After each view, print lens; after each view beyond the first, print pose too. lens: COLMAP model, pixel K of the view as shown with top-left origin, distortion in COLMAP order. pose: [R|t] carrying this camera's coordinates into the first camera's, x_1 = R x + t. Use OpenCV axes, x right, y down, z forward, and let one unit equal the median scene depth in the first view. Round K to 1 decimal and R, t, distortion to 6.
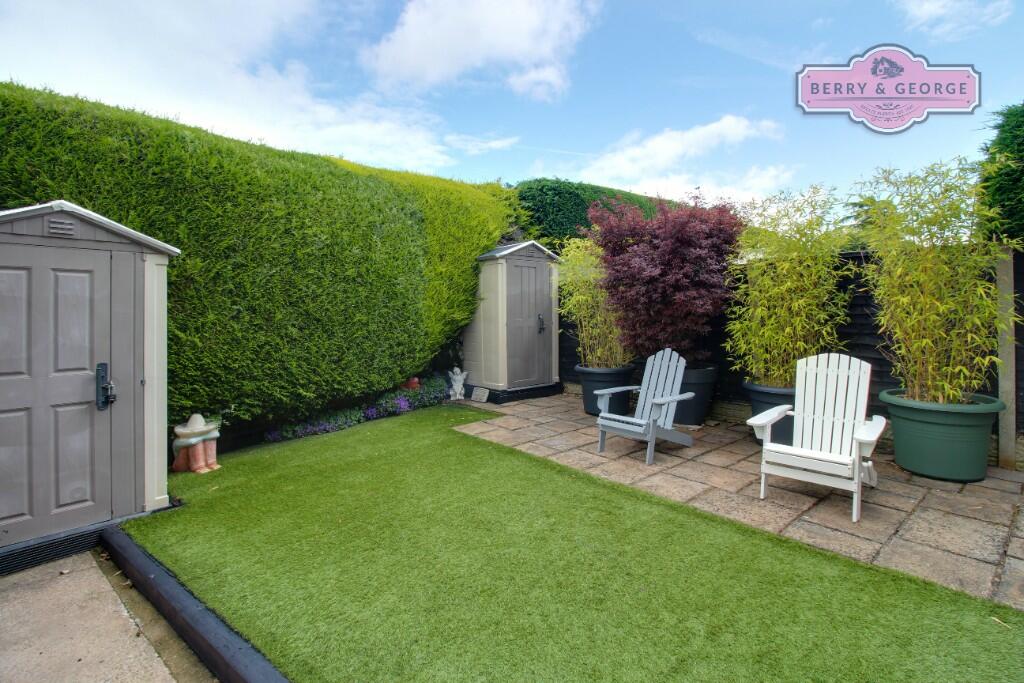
lens RADIAL K [[474.4, 0, 510.8], [0, 474.4, 314.3], [0, 0, 1]] dist [-0.018460, -0.000178]
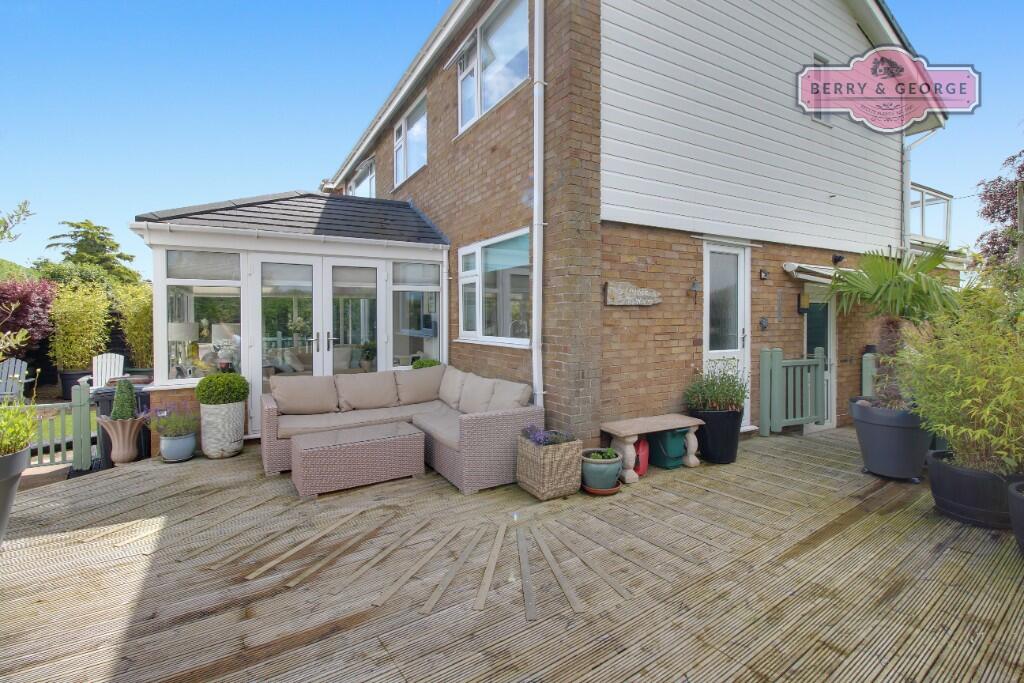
lens RADIAL K [[476.3, 0, 511.8], [0, 476.3, 326.3], [0, 0, 1]] dist [-0.000356, -0.000076]
pose [[0.178815, -0.002198, 0.983880, -1.455124], [0.006937, 0.999975, 0.000973, -0.052541], [-0.983858, 0.006651, 0.178826, -1.611967]]
